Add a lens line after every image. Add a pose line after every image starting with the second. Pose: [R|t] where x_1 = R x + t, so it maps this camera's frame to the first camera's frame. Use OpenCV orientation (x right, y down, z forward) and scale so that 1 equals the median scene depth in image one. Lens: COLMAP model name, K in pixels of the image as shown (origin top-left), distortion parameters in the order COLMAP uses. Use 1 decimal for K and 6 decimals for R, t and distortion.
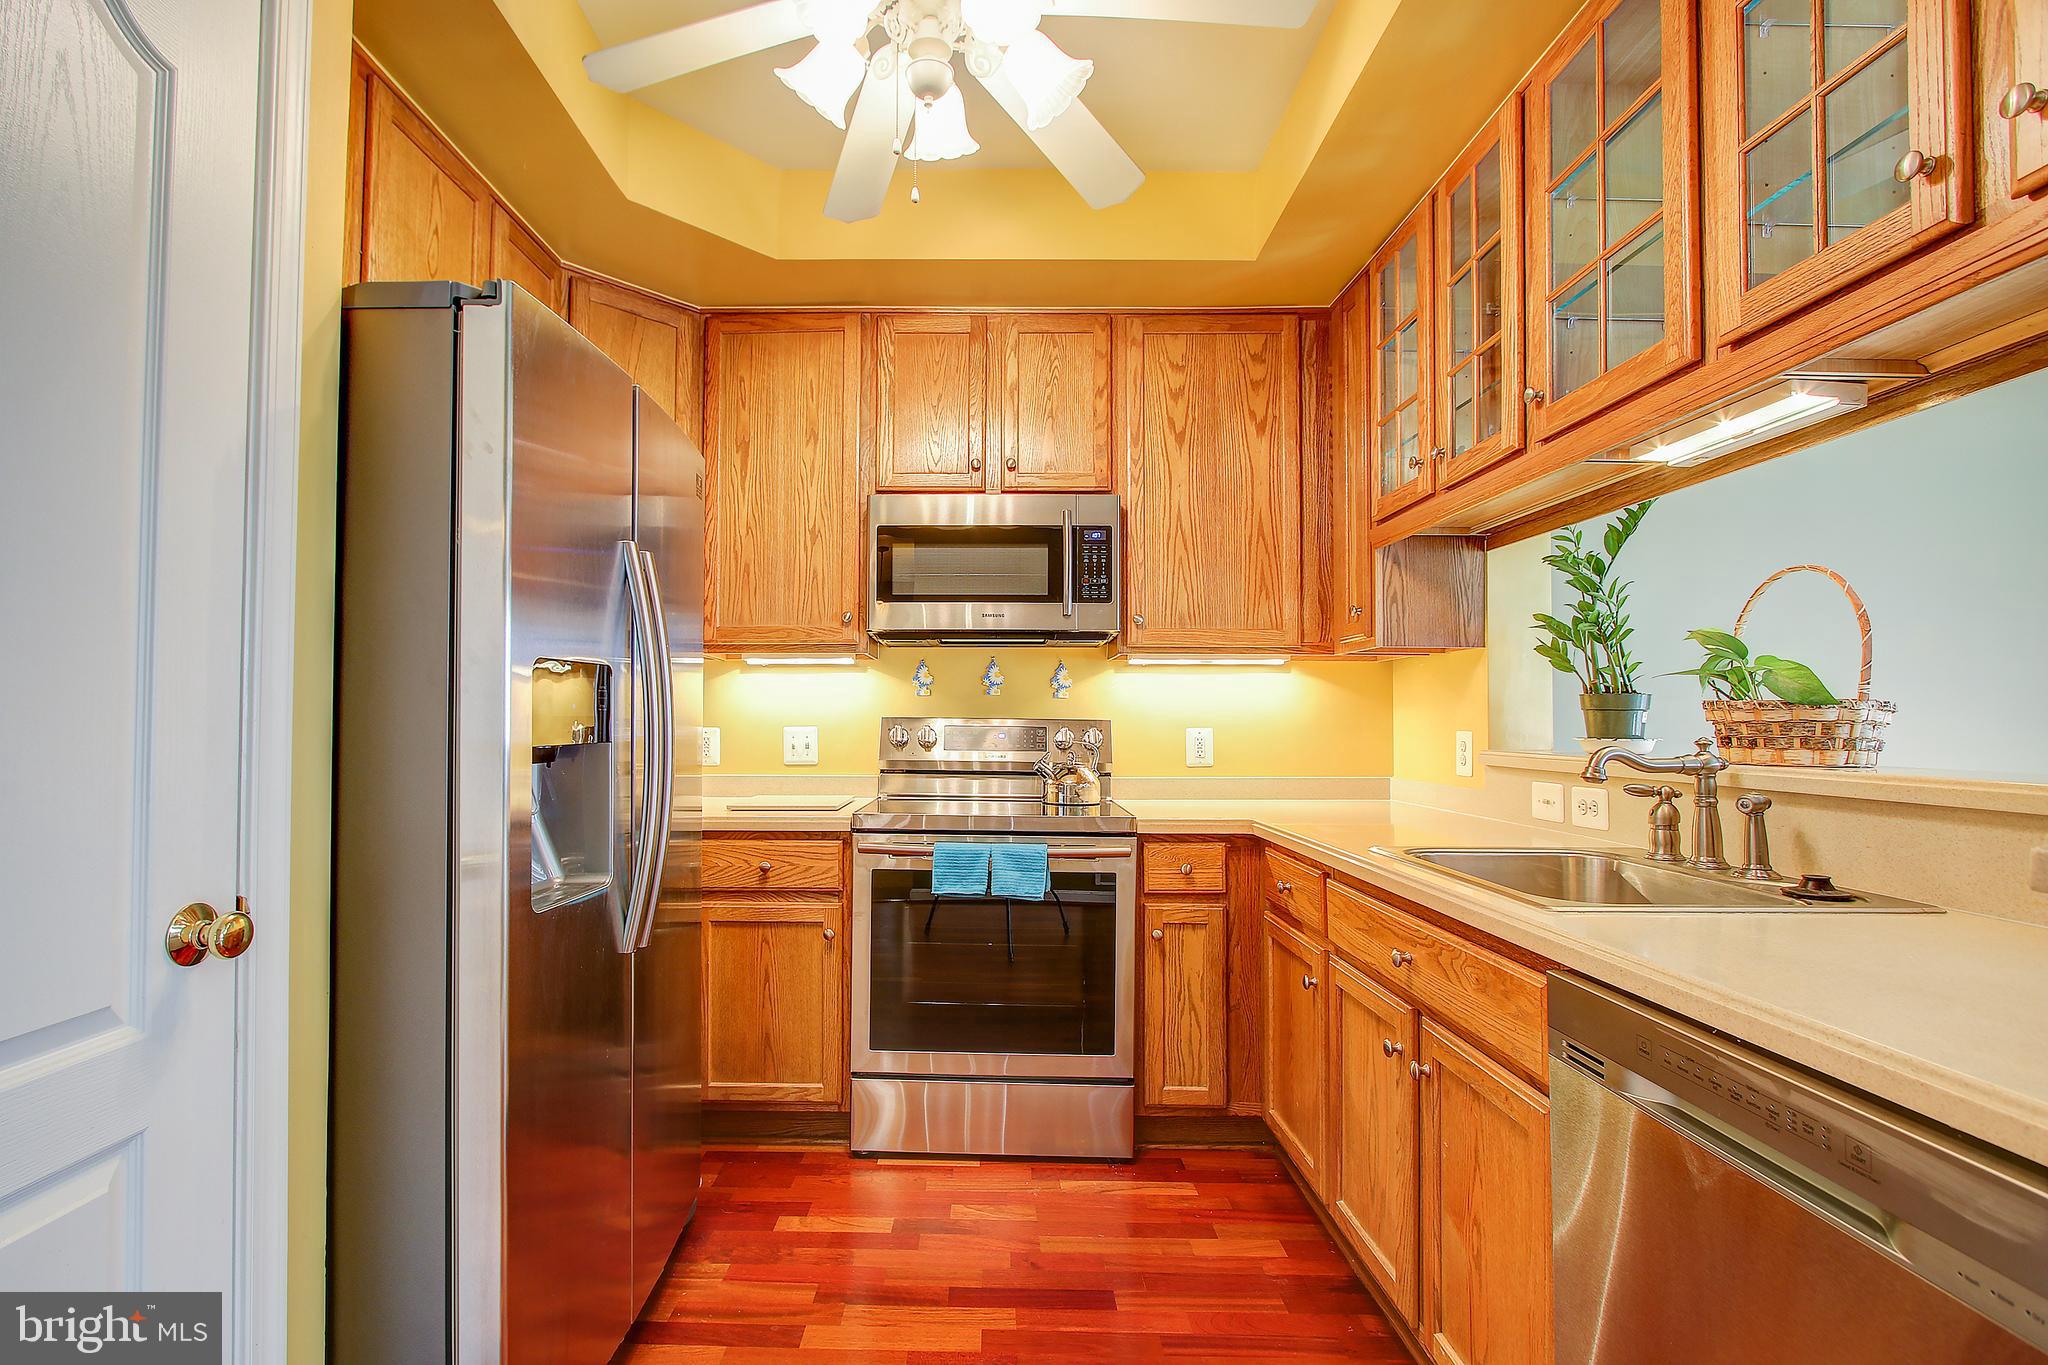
lens RADIAL K [[923.0, 0, 1005.7], [0, 923.0, 695.8], [0, 0, 1]] dist [-0.022124, 0.000575]
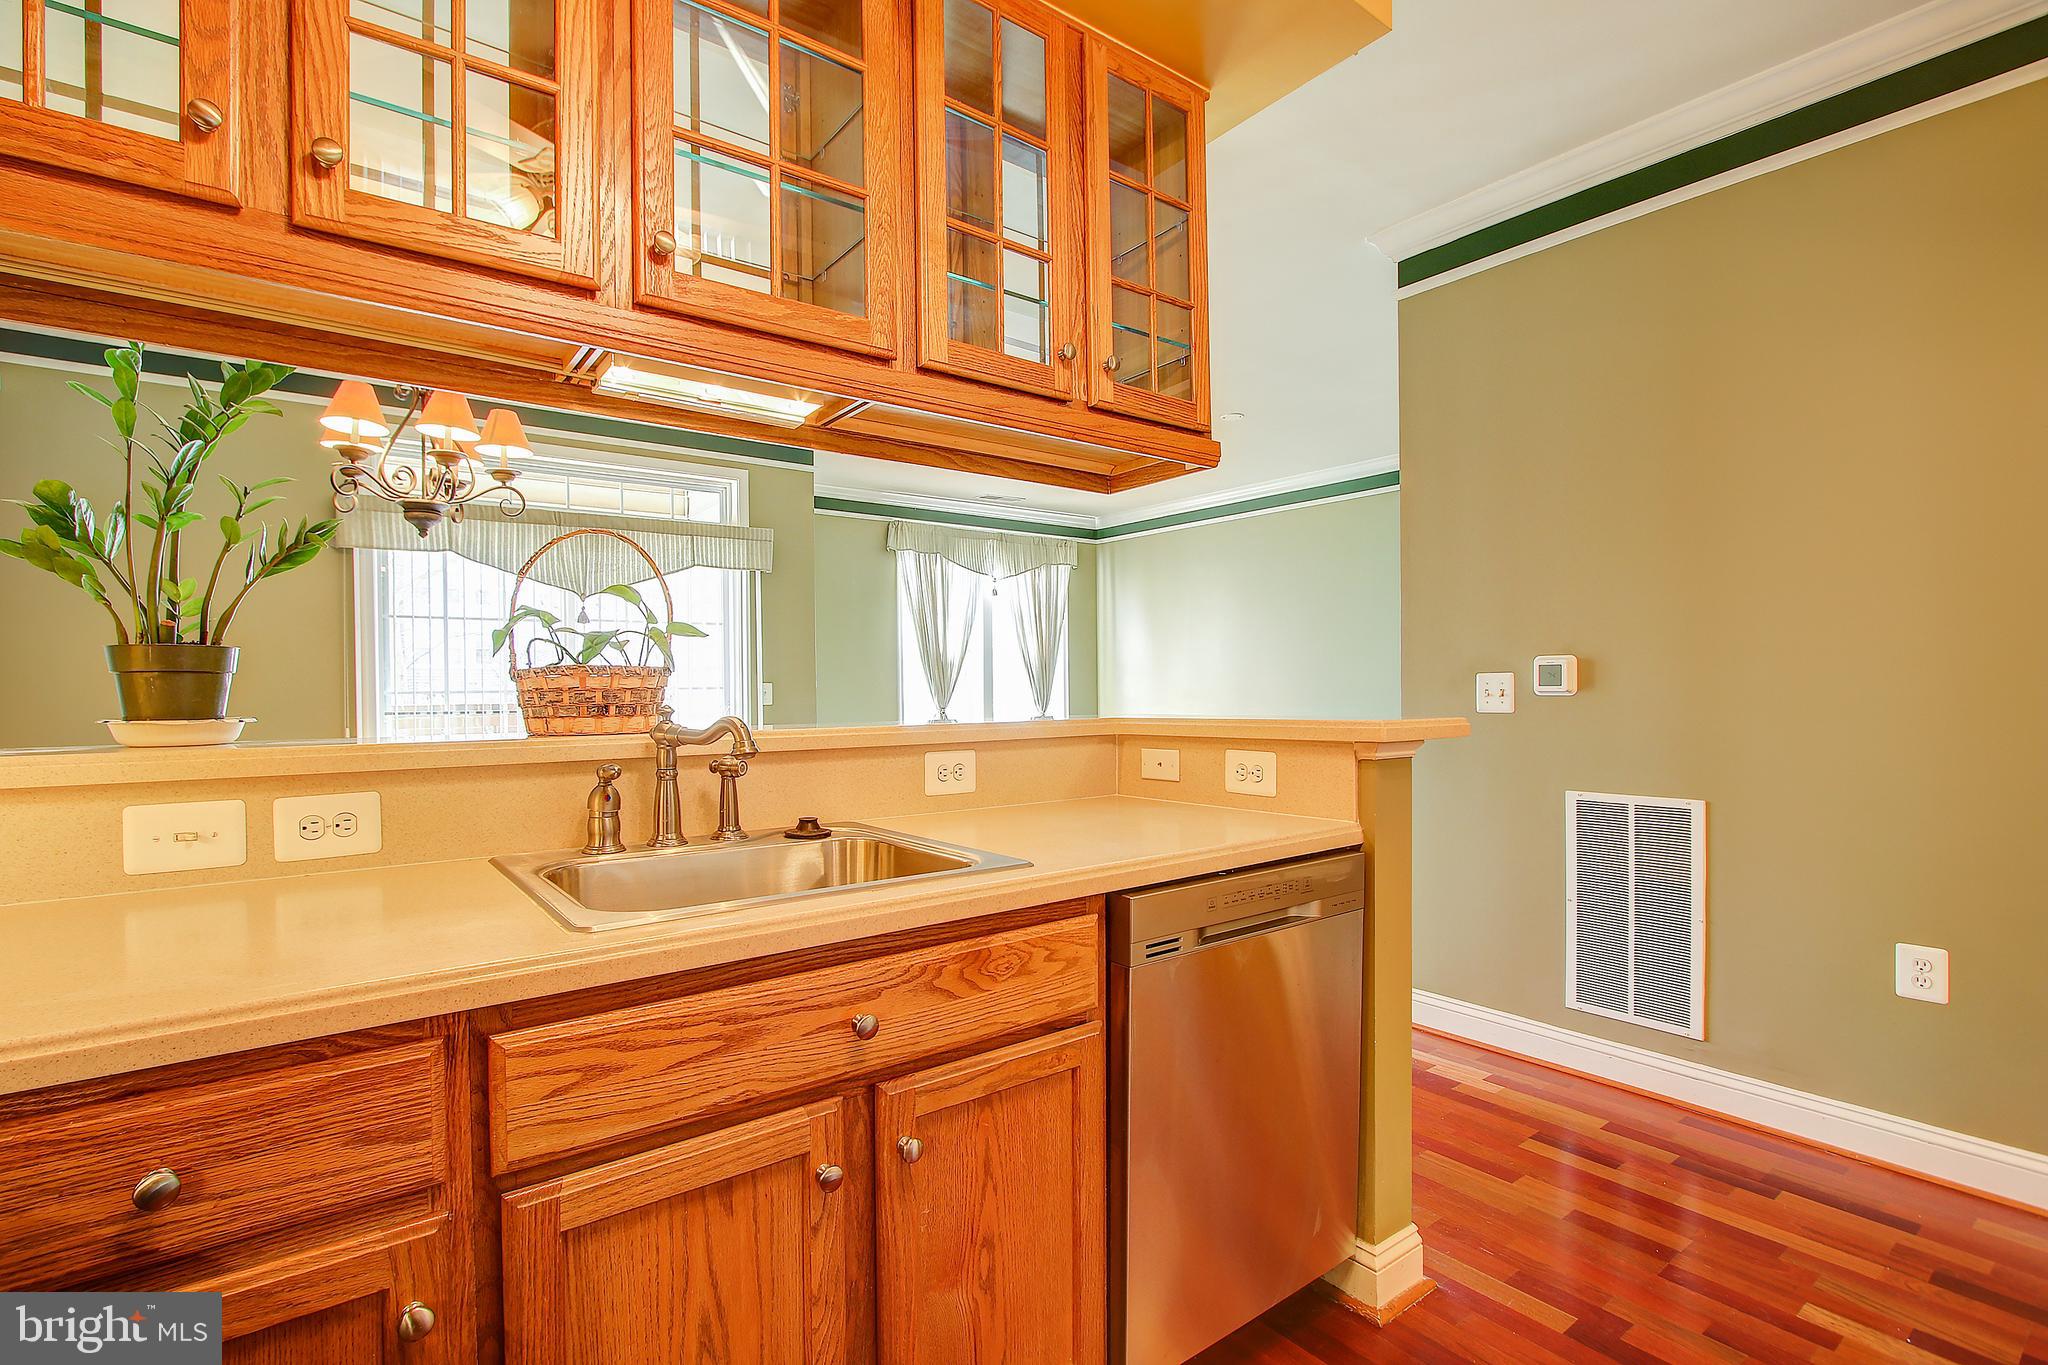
lens RADIAL K [[923.0, 0, 1016.1], [0, 923.0, 691.1], [0, 0, 1]] dist [-0.022124, 0.000575]
pose [[-0.592566, -0.002139, 0.805519, -0.130917], [-0.016692, 0.999814, -0.009624, 0.023858], [-0.805349, -0.019148, -0.592491, 0.875248]]
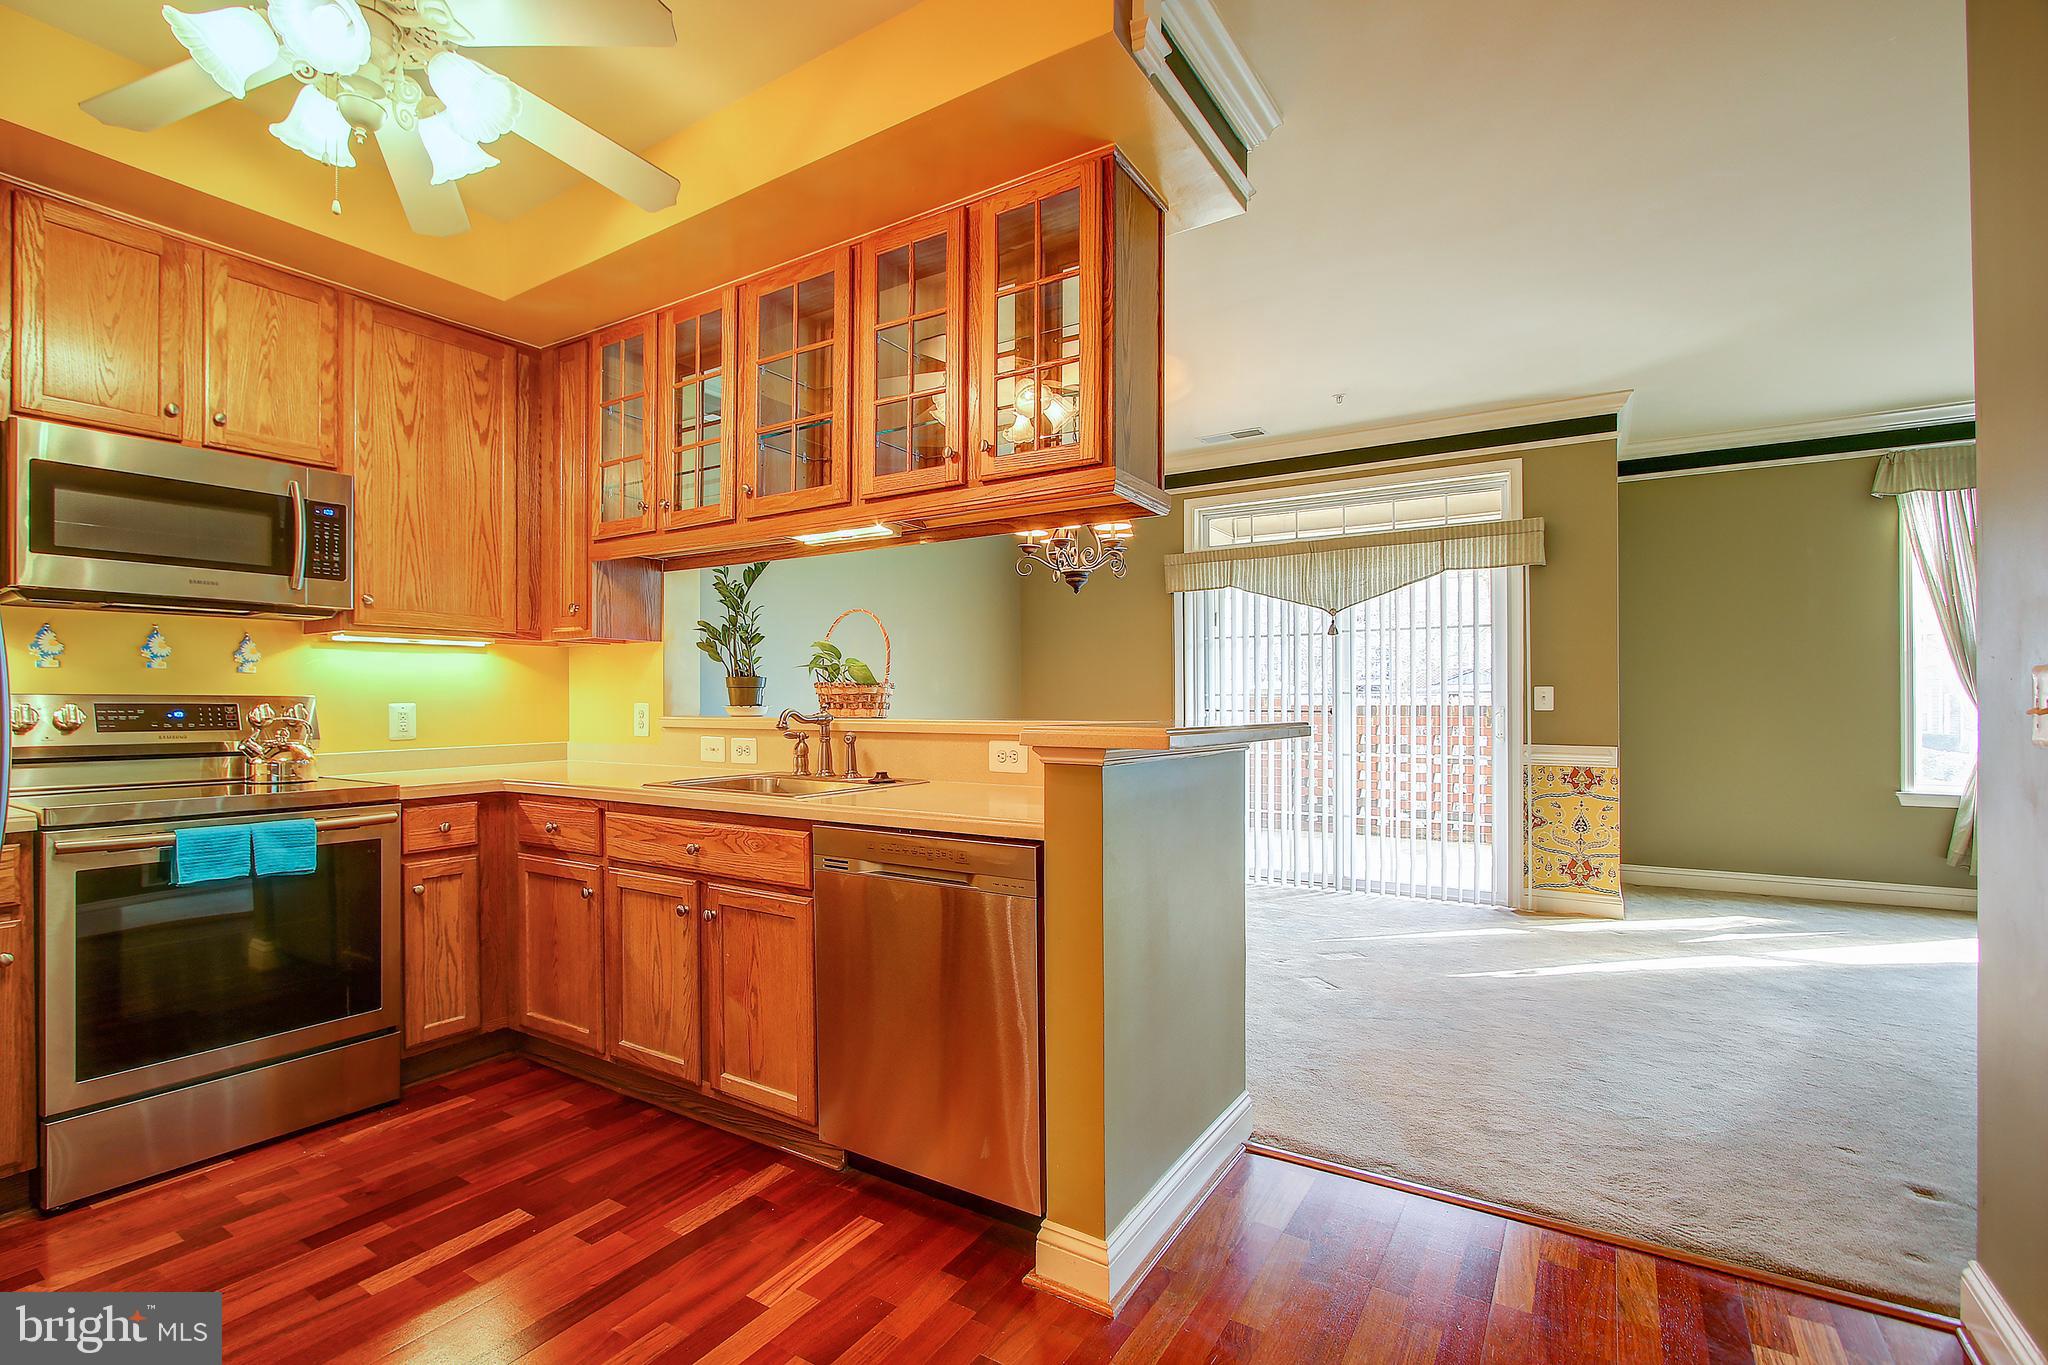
lens RADIAL K [[923.0, 0, 978.5], [0, 923.0, 695.8], [0, 0, 1]] dist [-0.022124, 0.000575]
pose [[0.538477, -0.005426, 0.842623, -0.401881], [-0.016688, 0.999714, 0.017102, -0.003145], [-0.842475, -0.023271, 0.538232, -0.151347]]
